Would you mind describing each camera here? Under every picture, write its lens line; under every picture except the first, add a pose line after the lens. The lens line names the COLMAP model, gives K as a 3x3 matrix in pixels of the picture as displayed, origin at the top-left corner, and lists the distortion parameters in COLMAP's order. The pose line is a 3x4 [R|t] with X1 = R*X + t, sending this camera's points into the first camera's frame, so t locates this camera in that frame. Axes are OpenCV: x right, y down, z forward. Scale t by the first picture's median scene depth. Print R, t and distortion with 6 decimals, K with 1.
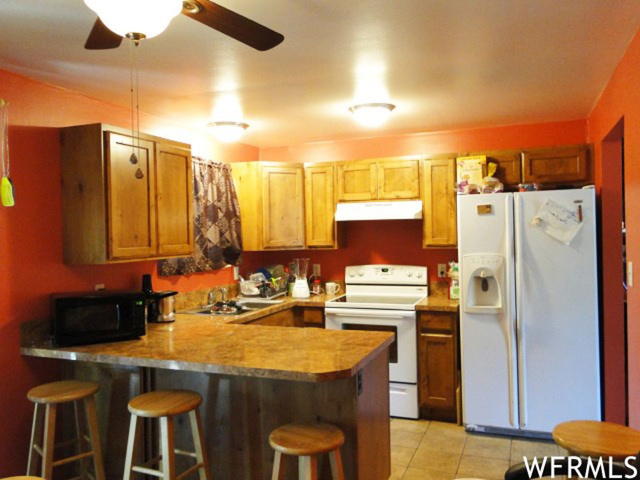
lens RADIAL K [[529.3, 0, 320.0], [0, 529.3, 240.0], [0, 0, 1]] dist [0.007163, 0.009915]
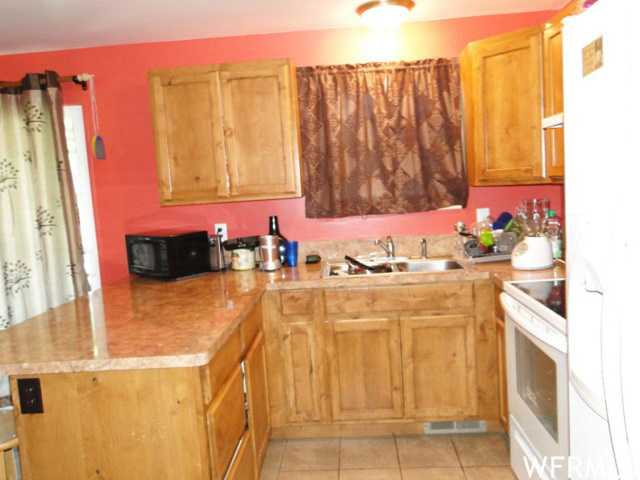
lens RADIAL K [[529.3, 0, 320.0], [0, 529.3, 240.0], [0, 0, 1]] dist [0.007163, 0.009915]
pose [[0.304387, 0.102104, -0.947060, 0.480489], [0.044542, 0.991625, 0.121225, -0.000871], [0.951506, -0.079083, 0.297290, 0.667462]]
